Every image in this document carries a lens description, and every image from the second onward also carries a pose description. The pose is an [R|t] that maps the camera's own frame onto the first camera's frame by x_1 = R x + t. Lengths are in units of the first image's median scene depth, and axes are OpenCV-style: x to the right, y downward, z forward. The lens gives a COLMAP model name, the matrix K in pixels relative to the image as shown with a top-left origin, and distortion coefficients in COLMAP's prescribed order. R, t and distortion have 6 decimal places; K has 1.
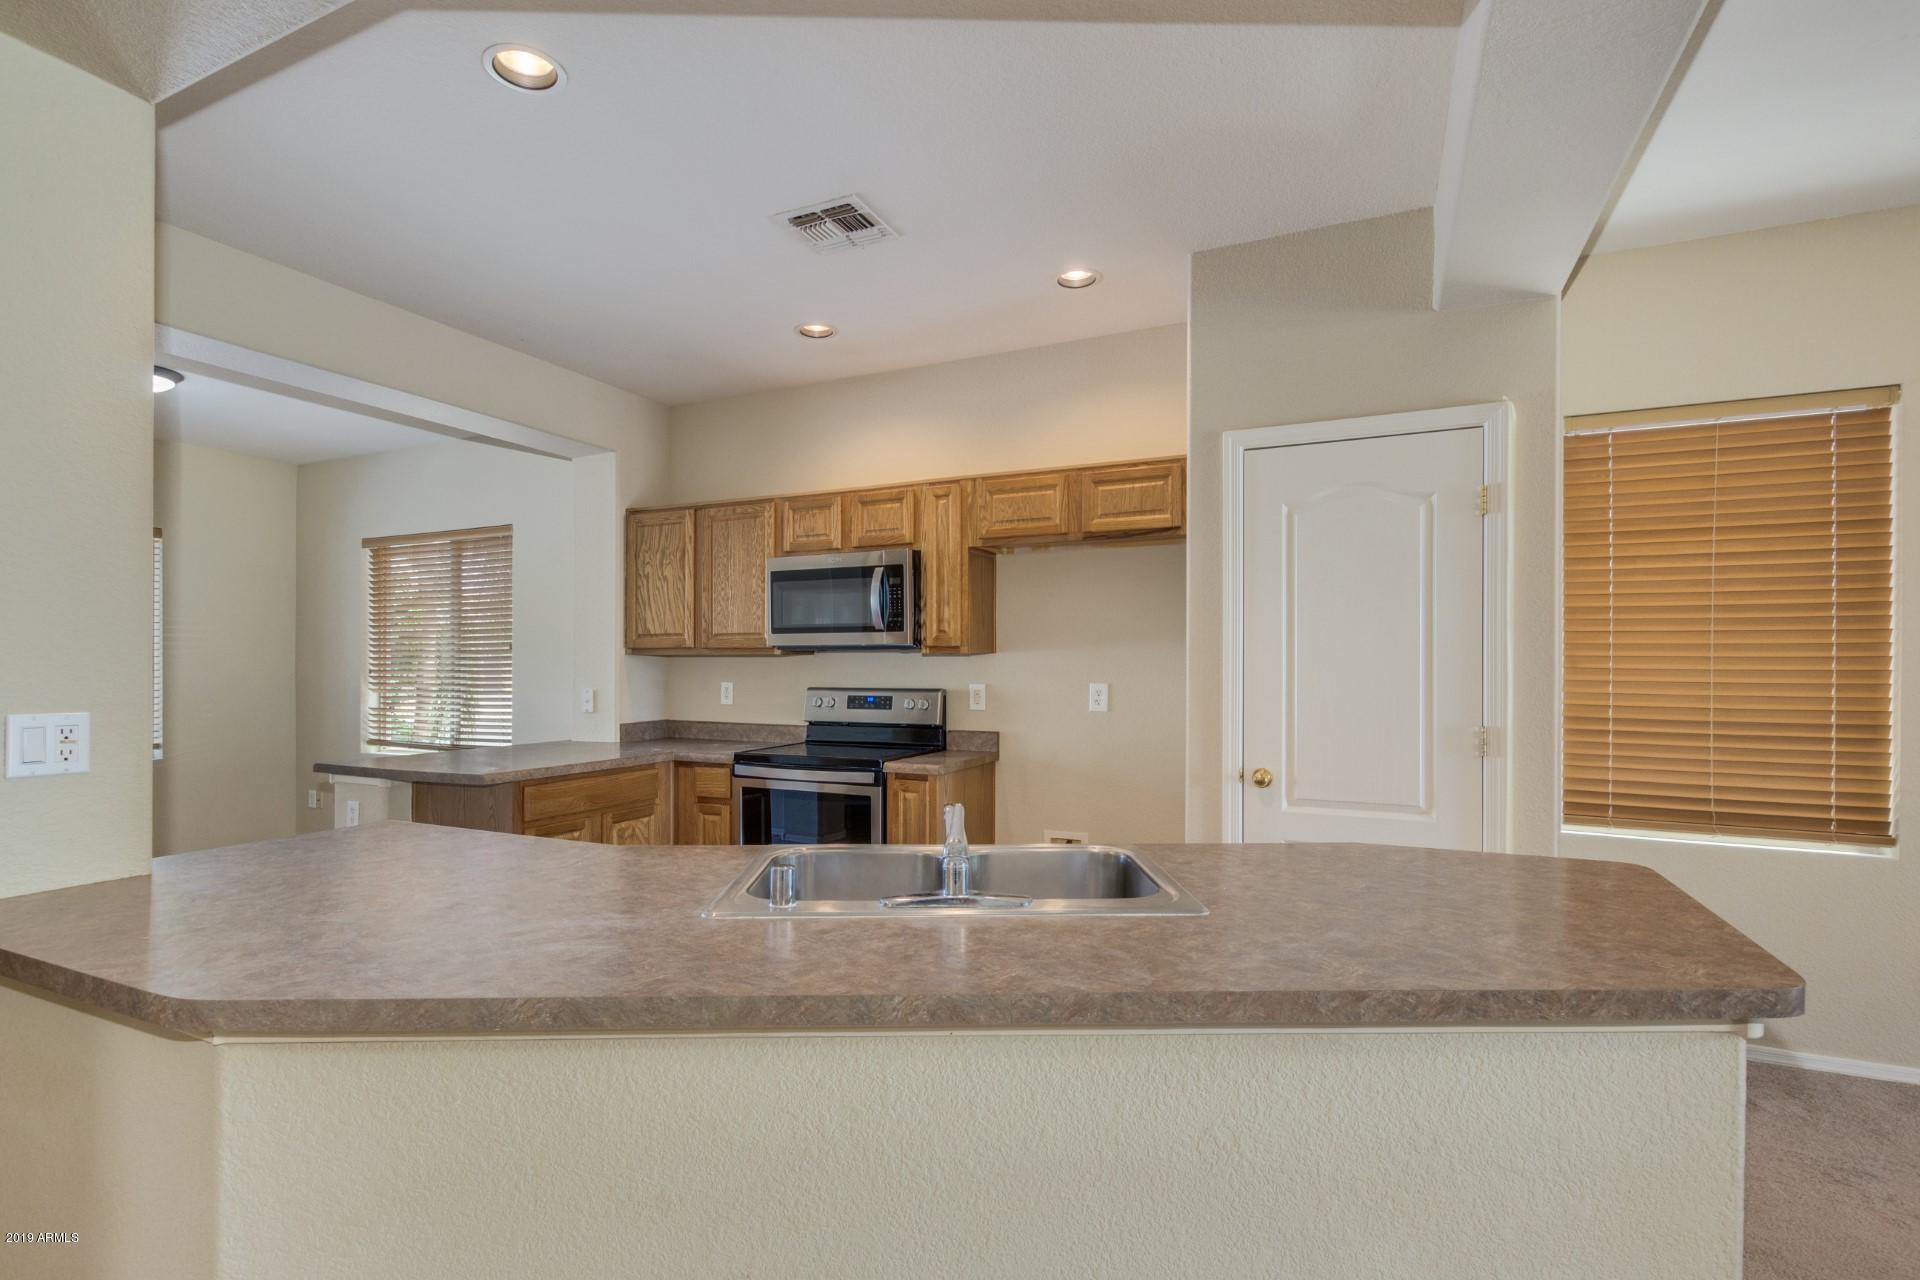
lens RADIAL K [[884.4, 0, 956.8], [0, 884.4, 664.5], [0, 0, 1]] dist [0.009327, -0.001509]
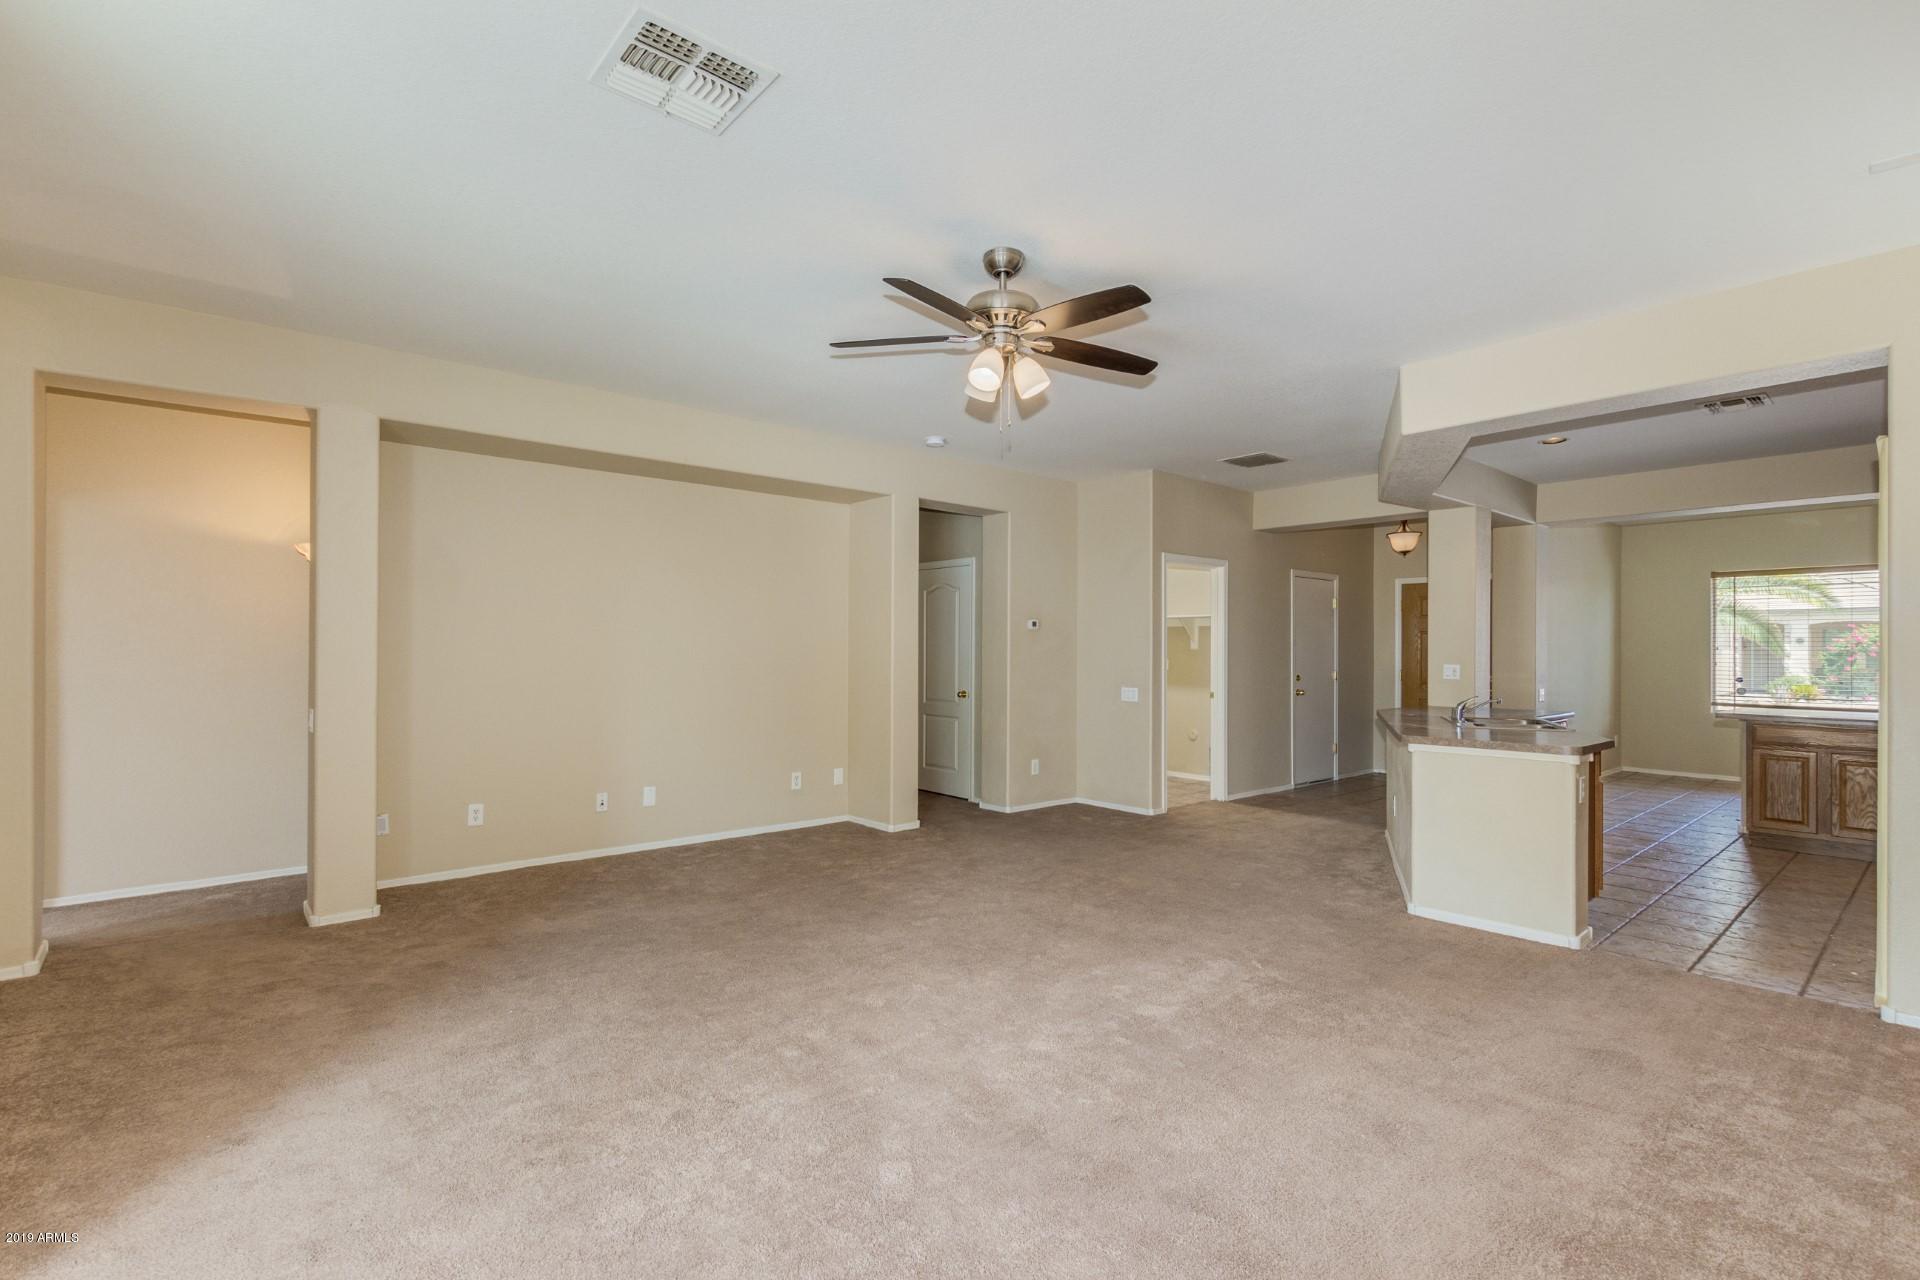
lens RADIAL K [[884.4, 0, 962.1], [0, 884.4, 646.4], [0, 0, 1]] dist [0.009327, -0.001509]
pose [[-0.401184, -0.006170, -0.915977, 1.897082], [-0.004488, 0.999979, -0.004771, -0.000211], [0.915987, 0.002197, -0.401203, 0.279983]]
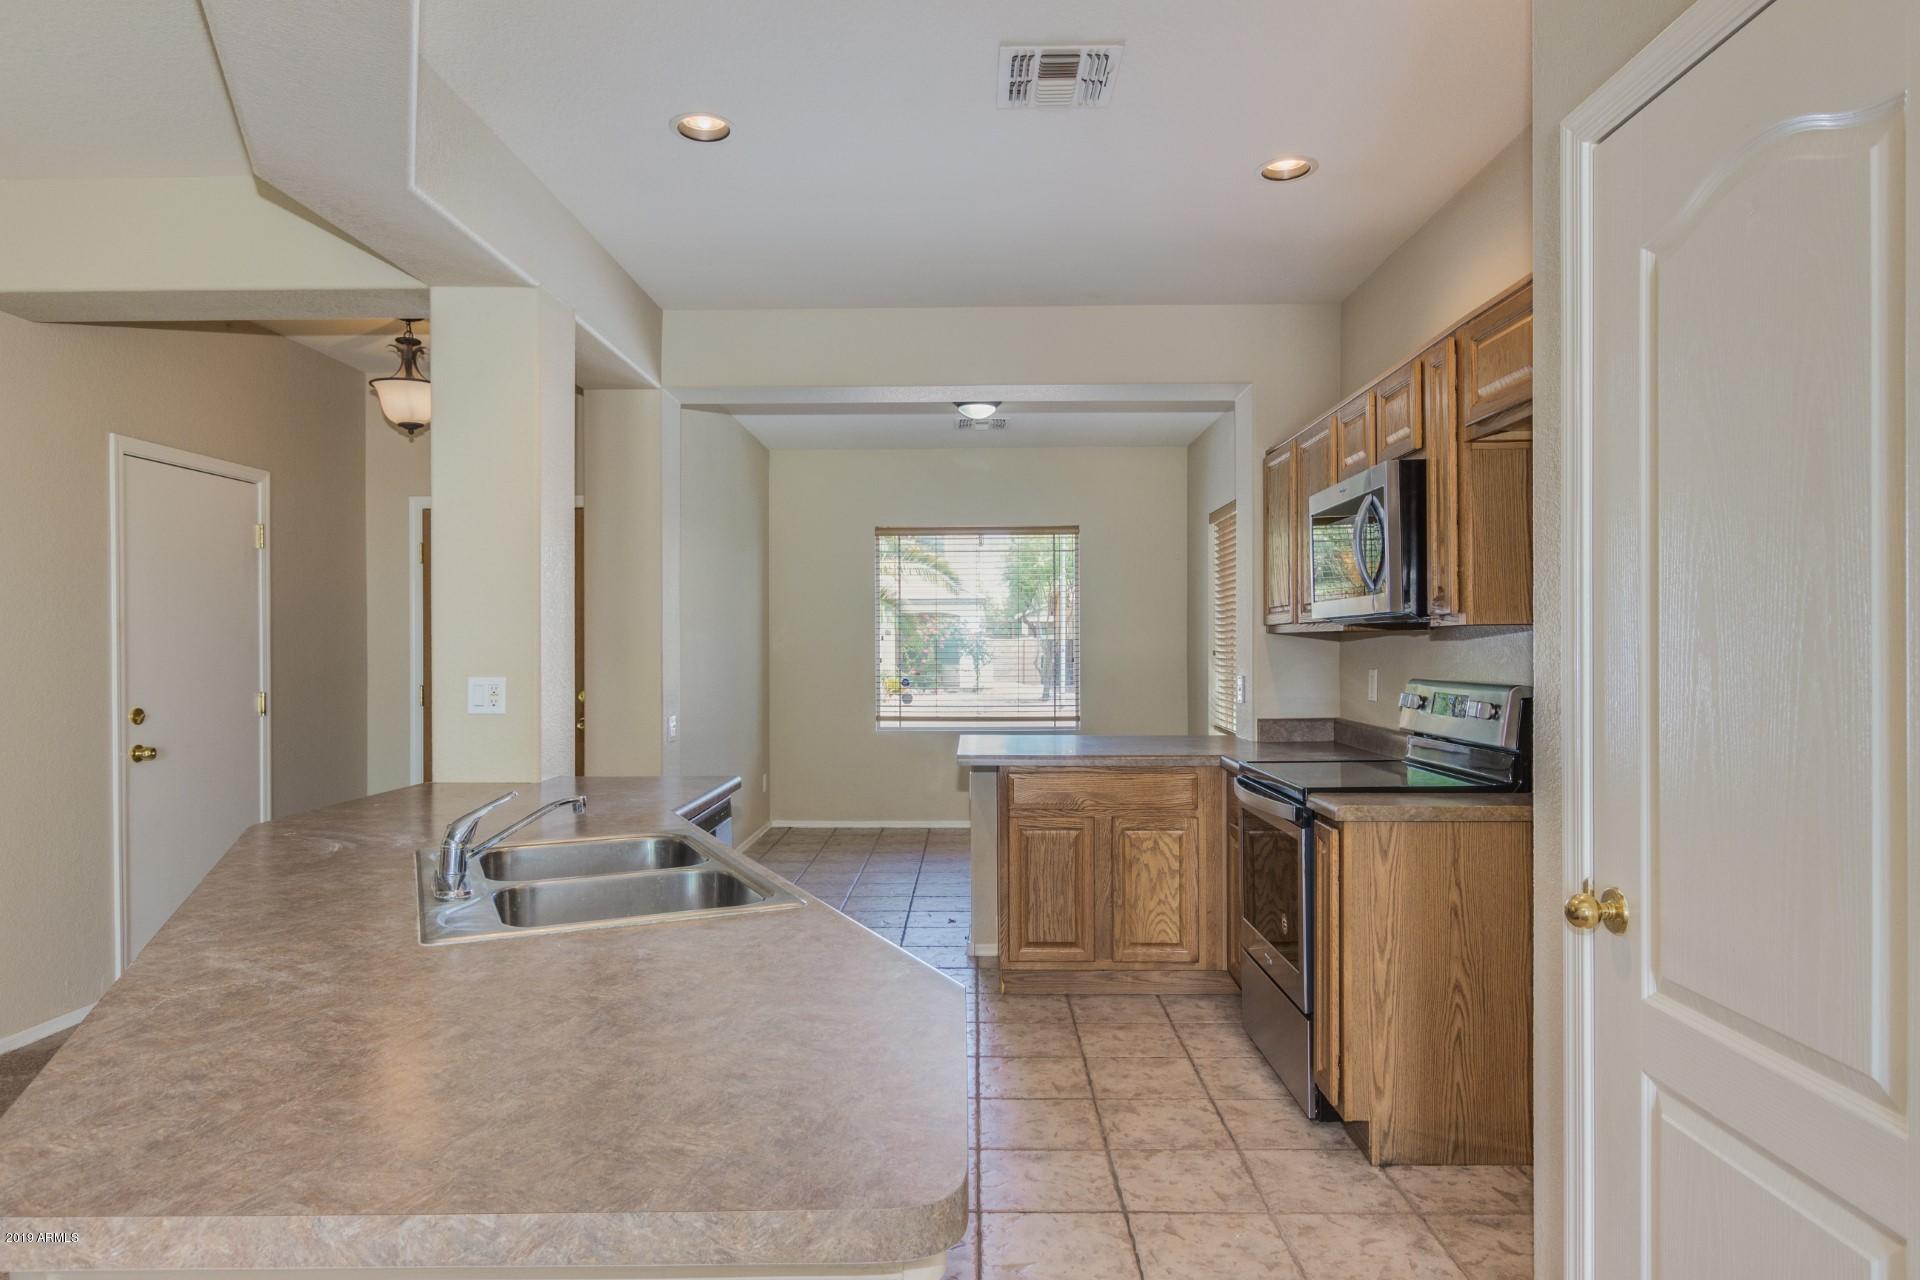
lens RADIAL K [[1159.9, 0, 962.8], [0, 1159.9, 641.5], [0, 0, 1]] dist [-0.006261, 0.001779]
pose [[0.412996, -0.006214, -0.910712, 0.674414], [0.004852, 0.999978, -0.004623, 0.000820], [0.910720, -0.002510, 0.413017, 0.458529]]
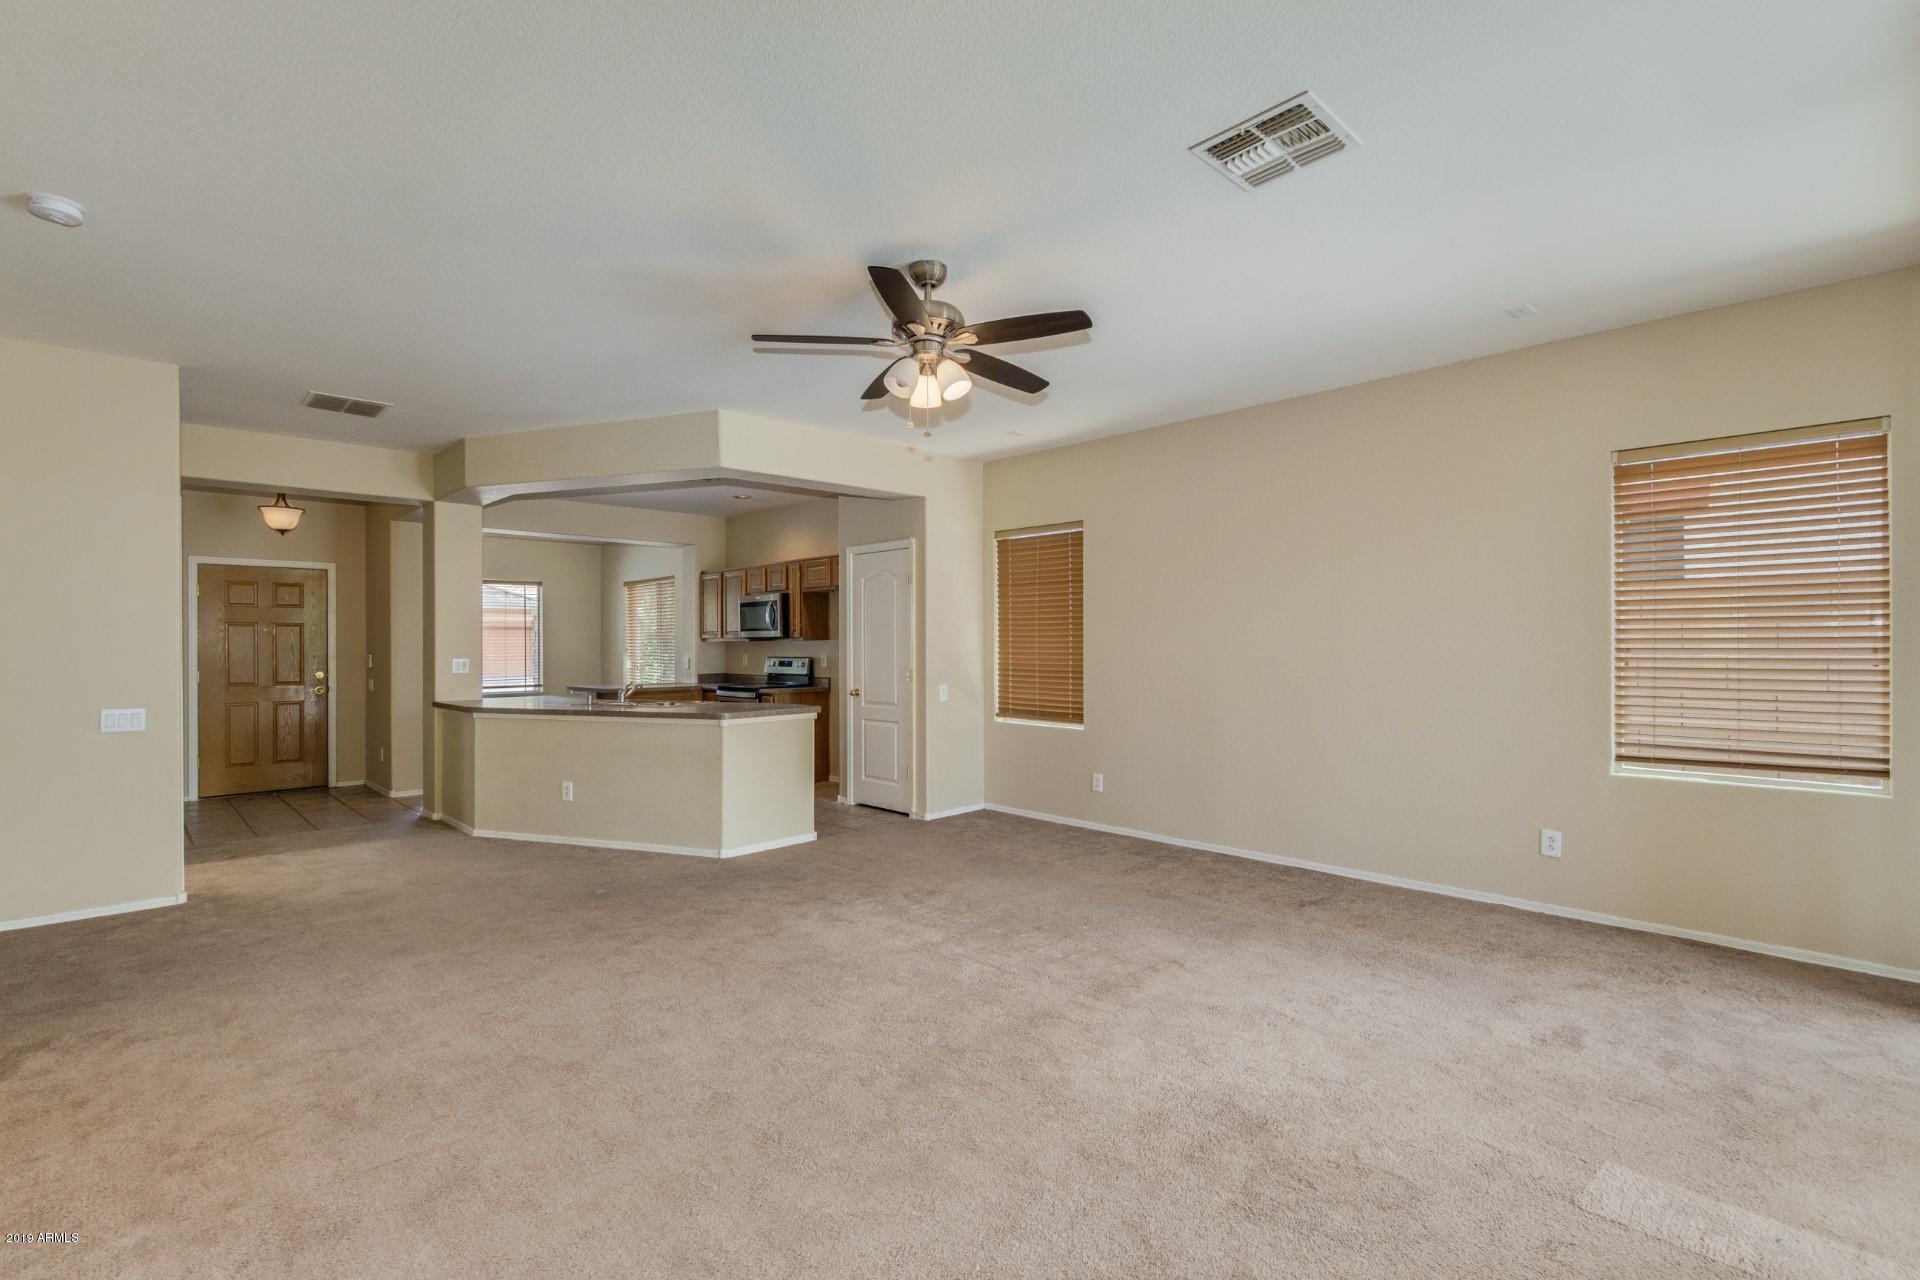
lens RADIAL K [[884.4, 0, 964.0], [0, 884.4, 645.4], [0, 0, 1]] dist [0.009327, -0.001509]
pose [[0.934622, -0.004706, -0.355611, 1.371005], [0.005886, 0.999980, 0.002237, -0.002886], [0.355594, -0.004184, 0.934631, -1.054937]]
